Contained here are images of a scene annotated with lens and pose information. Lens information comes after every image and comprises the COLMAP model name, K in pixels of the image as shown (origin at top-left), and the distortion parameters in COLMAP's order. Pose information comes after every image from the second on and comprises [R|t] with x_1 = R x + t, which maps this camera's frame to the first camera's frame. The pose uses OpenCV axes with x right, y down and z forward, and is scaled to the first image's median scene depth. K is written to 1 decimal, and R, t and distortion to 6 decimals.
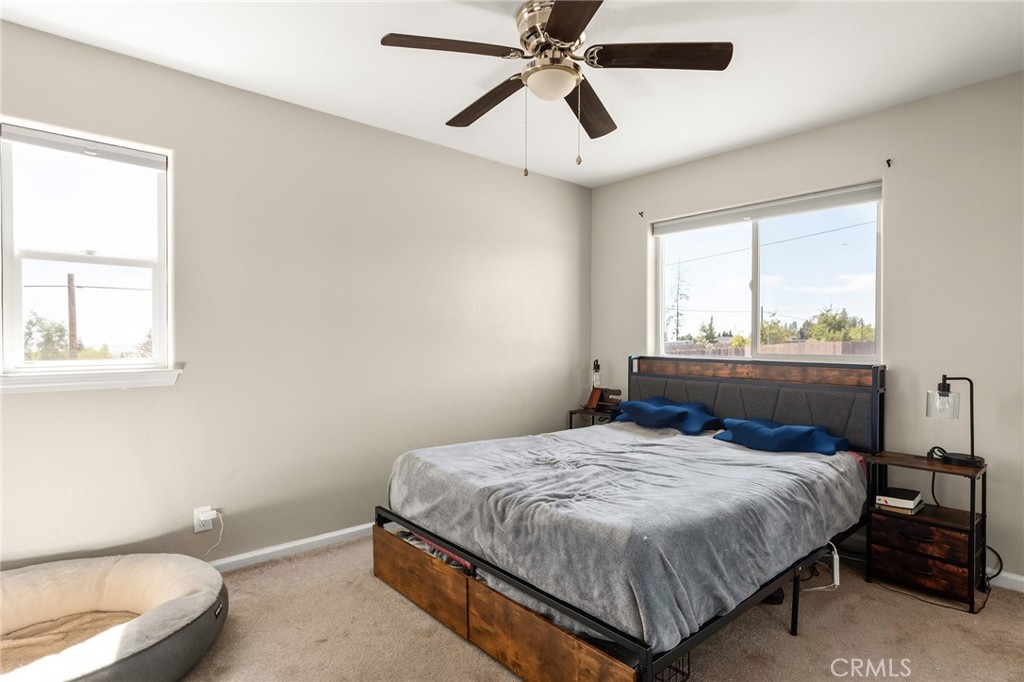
lens RADIAL K [[540.8, 0, 508.3], [0, 540.8, 340.5], [0, 0, 1]] dist [0.001686, -0.000580]
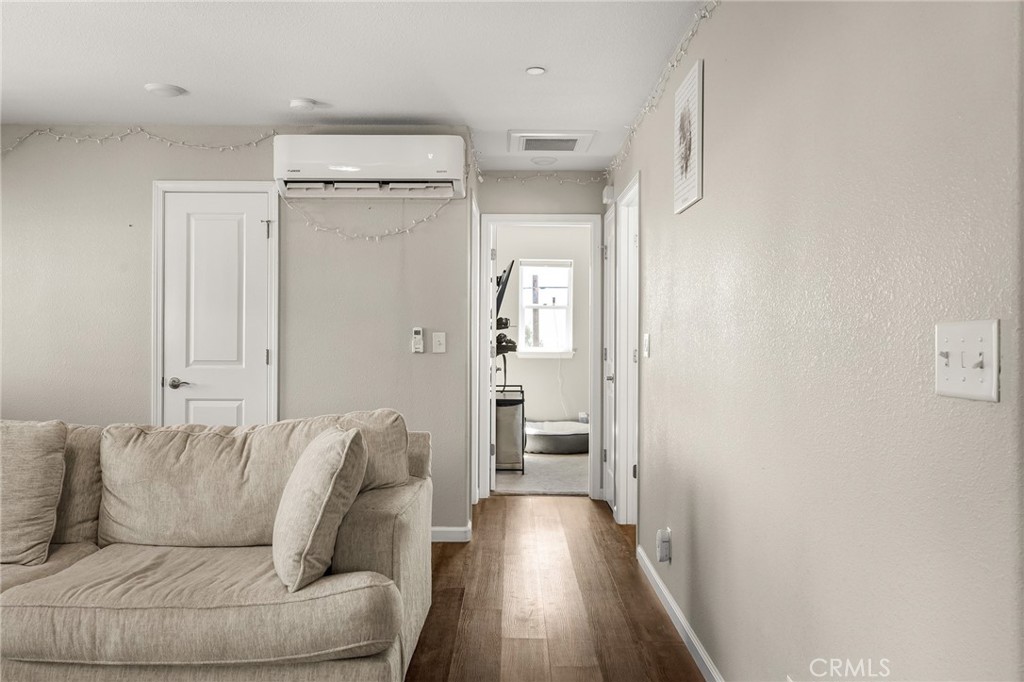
lens RADIAL K [[799.0, 0, 512.8], [0, 799.0, 331.7], [0, 0, 1]] dist [0.011385, 0.003484]
pose [[0.761191, 0.002885, -0.648522, 0.565146], [-0.015864, 0.999774, -0.014174, 0.007396], [0.648334, 0.021077, 0.761064, -0.713967]]
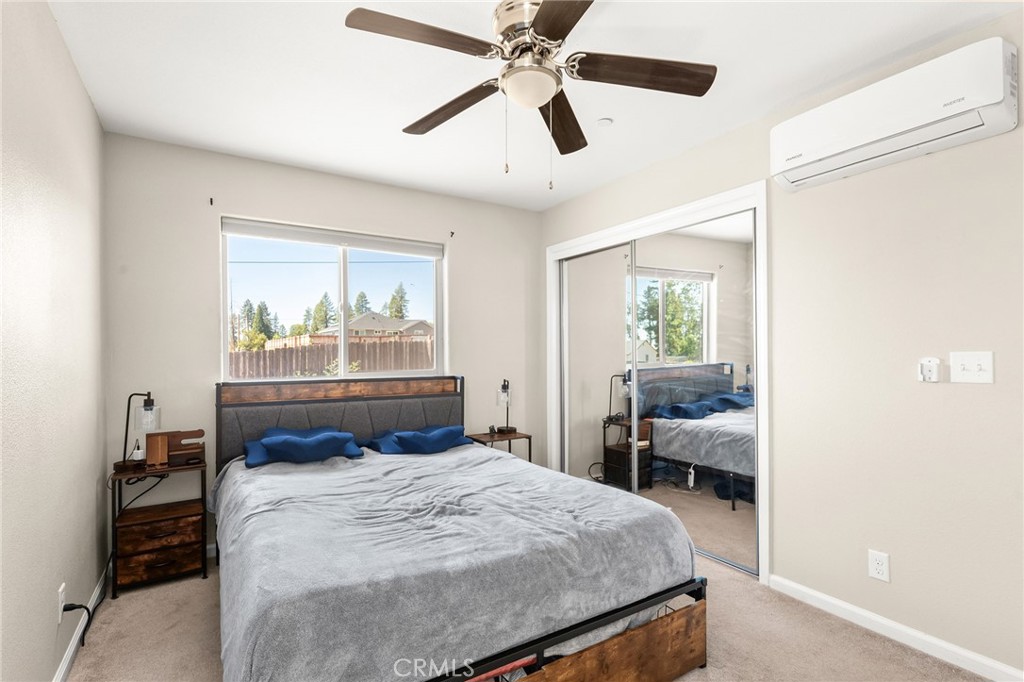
lens RADIAL K [[491.1, 0, 511.2], [0, 491.1, 341.9], [0, 0, 1]] dist [-0.005243, -0.000342]
pose [[0.136071, 0.025409, 0.990373, -0.490078], [0.013520, 0.999530, -0.027502, -0.005154], [-0.990607, 0.017132, 0.135663, 0.593686]]
